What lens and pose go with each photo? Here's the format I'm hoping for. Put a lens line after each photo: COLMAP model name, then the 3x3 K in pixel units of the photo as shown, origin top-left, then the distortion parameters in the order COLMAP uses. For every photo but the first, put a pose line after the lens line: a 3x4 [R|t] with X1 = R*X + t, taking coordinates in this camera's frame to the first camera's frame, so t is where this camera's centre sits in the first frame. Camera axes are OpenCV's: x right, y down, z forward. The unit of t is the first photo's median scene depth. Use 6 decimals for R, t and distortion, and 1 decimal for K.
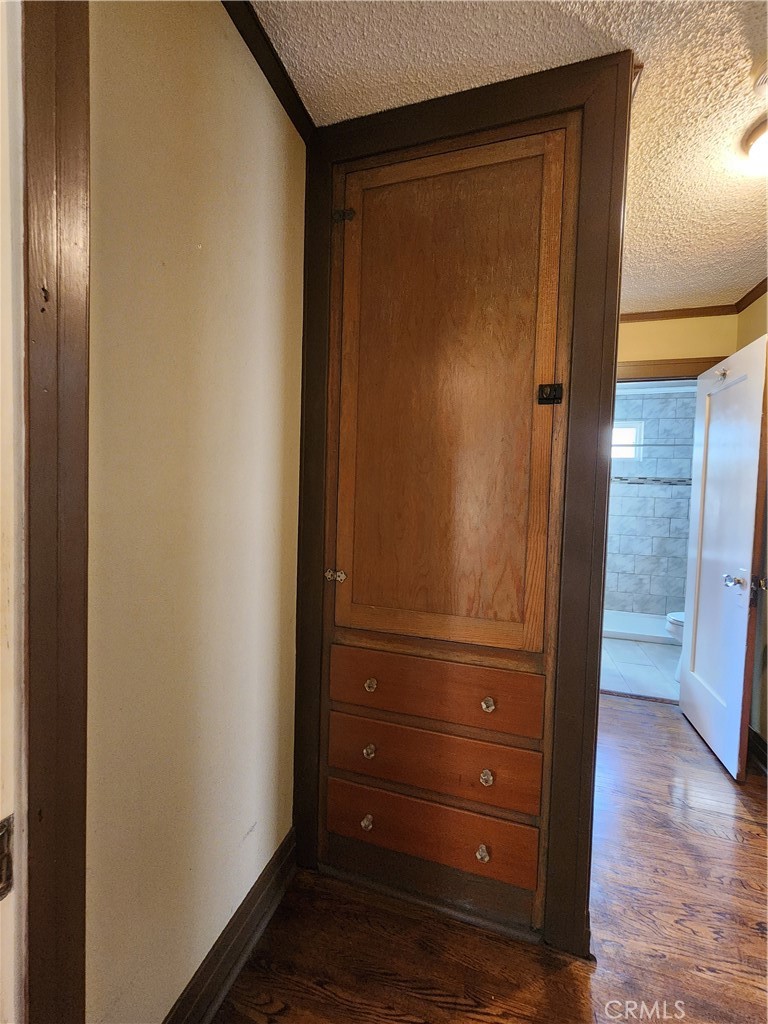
lens RADIAL K [[418.3, 0, 384.2], [0, 418.3, 510.4], [0, 0, 1]] dist [0.001112, 0.000030]
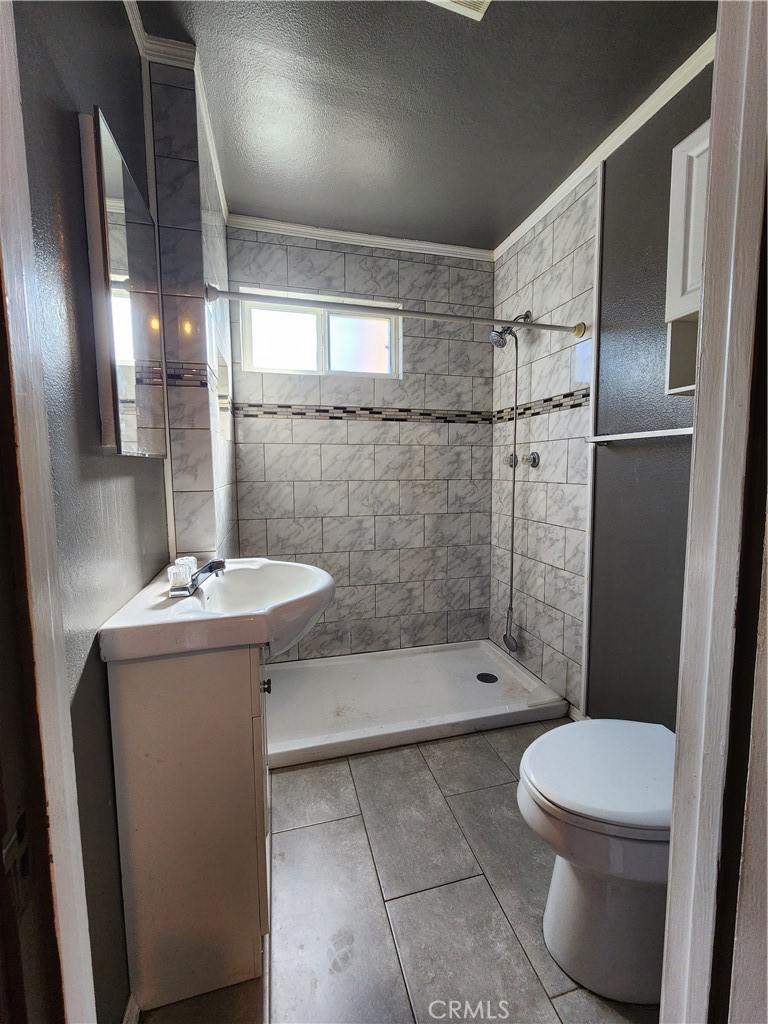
lens RADIAL K [[418.3, 0, 382.4], [0, 418.3, 506.3], [0, 0, 1]] dist [0.001112, 0.000030]
pose [[0.845587, -0.087030, 0.526695, 0.294233], [0.049399, 0.995145, 0.085128, 0.000445], [-0.531547, -0.045965, 0.845781, 0.548958]]
